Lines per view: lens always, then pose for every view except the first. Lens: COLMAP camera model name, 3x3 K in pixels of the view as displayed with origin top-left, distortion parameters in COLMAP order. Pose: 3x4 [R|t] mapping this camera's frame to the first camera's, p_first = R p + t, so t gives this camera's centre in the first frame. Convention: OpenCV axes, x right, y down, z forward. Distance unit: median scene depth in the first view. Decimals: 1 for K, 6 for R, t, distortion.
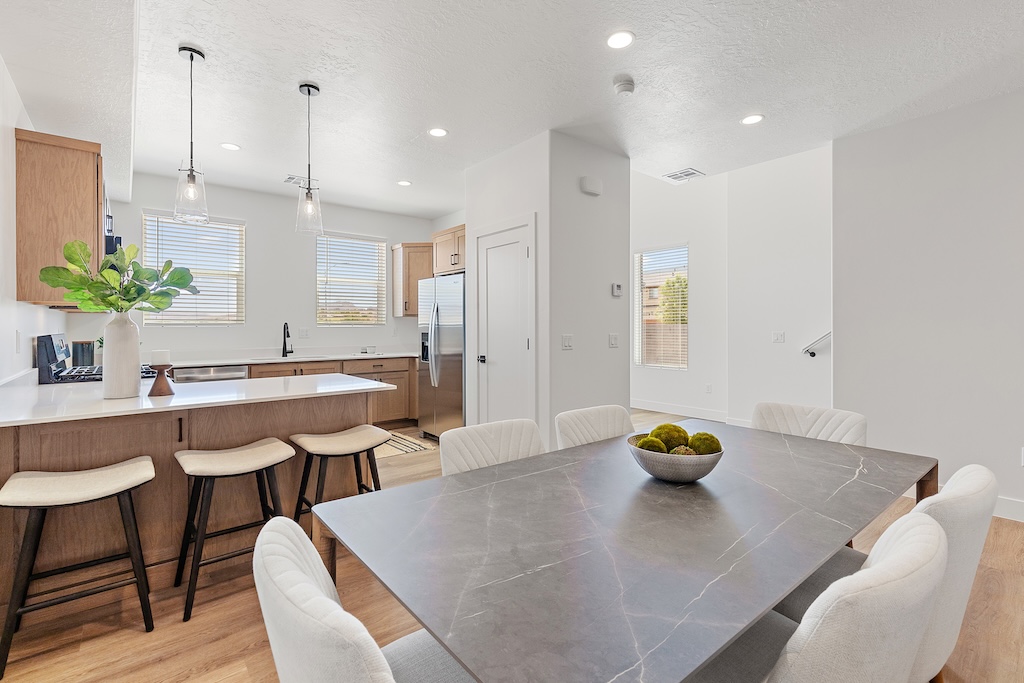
lens RADIAL K [[463.5, 0, 511.3], [0, 463.5, 331.2], [0, 0, 1]] dist [-0.000631, 0.000045]
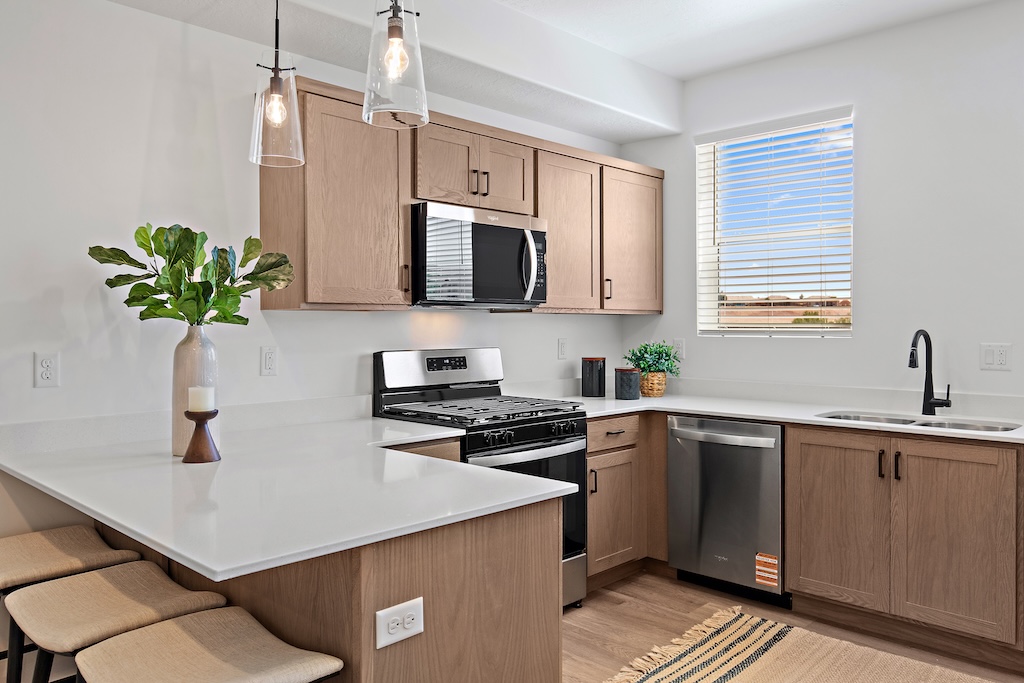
lens RADIAL K [[767.6, 0, 521.0], [0, 767.6, 330.8], [0, 0, 1]] dist [0.003838, 0.002327]
pose [[0.118341, 0.009891, -0.992924, 0.134572], [-0.009170, 0.999919, 0.008868, -0.020445], [0.992931, 0.008055, 0.118422, 0.579749]]
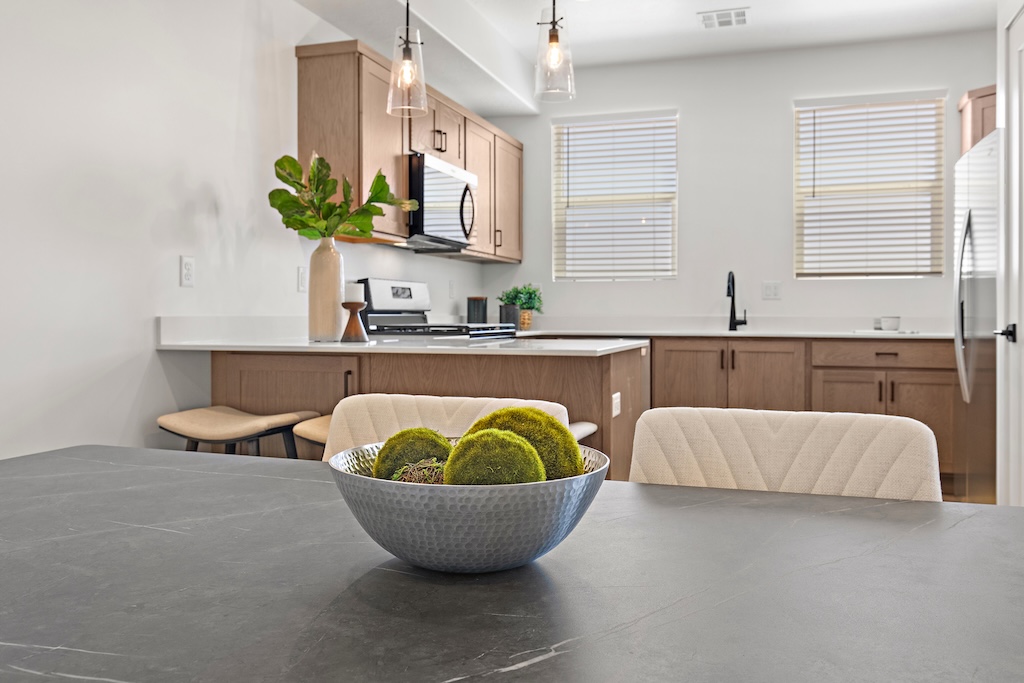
lens RADIAL K [[853.4, 0, 525.1], [0, 853.4, 320.0], [0, 0, 1]] dist [0.018323, 0.001890]
pose [[0.545322, 0.006899, -0.838198, 0.268945], [-0.009730, 0.999951, 0.001901, 0.043090], [0.838170, 0.007119, 0.545362, 0.204724]]
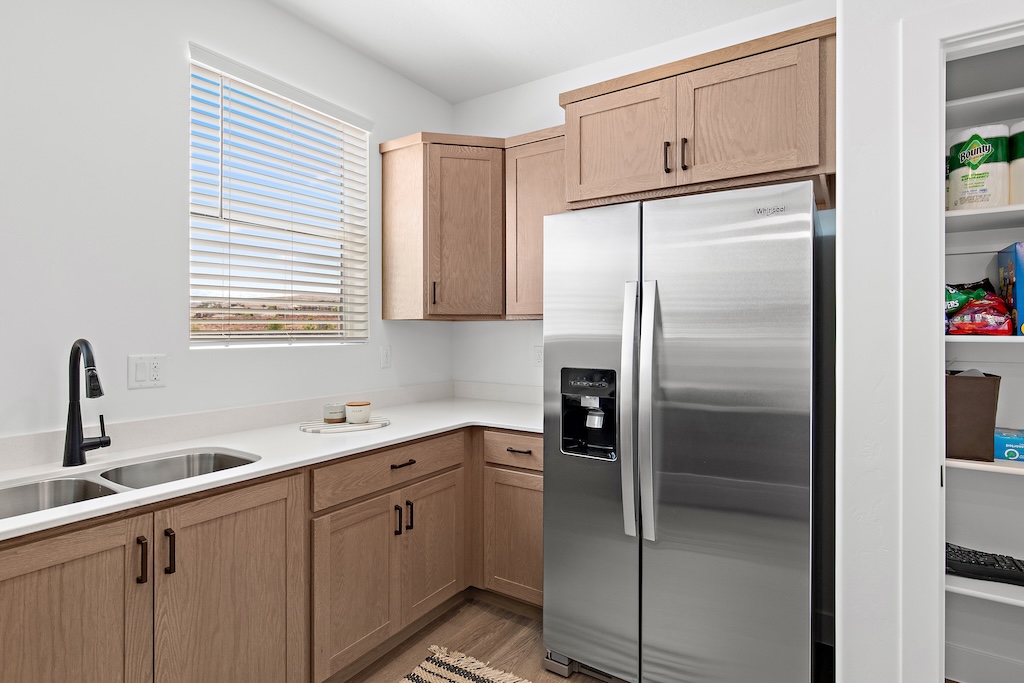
lens RADIAL K [[521.9, 0, 511.7], [0, 521.9, 332.1], [0, 0, 1]] dist [0.004044, -0.000585]
pose [[0.955492, 0.000560, 0.295017, -0.340834], [0.001282, 0.999981, -0.006053, -0.020703], [-0.295015, 0.006162, 0.955473, 0.642067]]
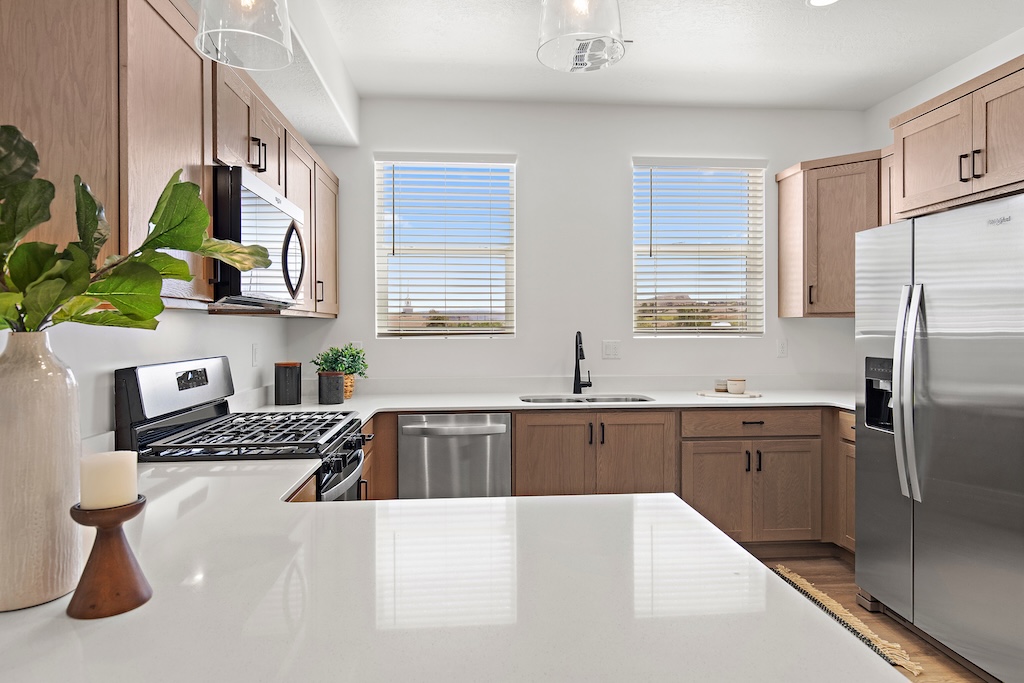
lens RADIAL K [[615.0, 0, 516.0], [0, 615.0, 327.9], [0, 0, 1]] dist [0.003738, -0.000257]
pose [[0.822414, 0.000041, -0.568890, -0.136640], [-0.004082, 0.999975, -0.005828, -0.018140], [0.568875, 0.007115, 0.822393, 0.365196]]
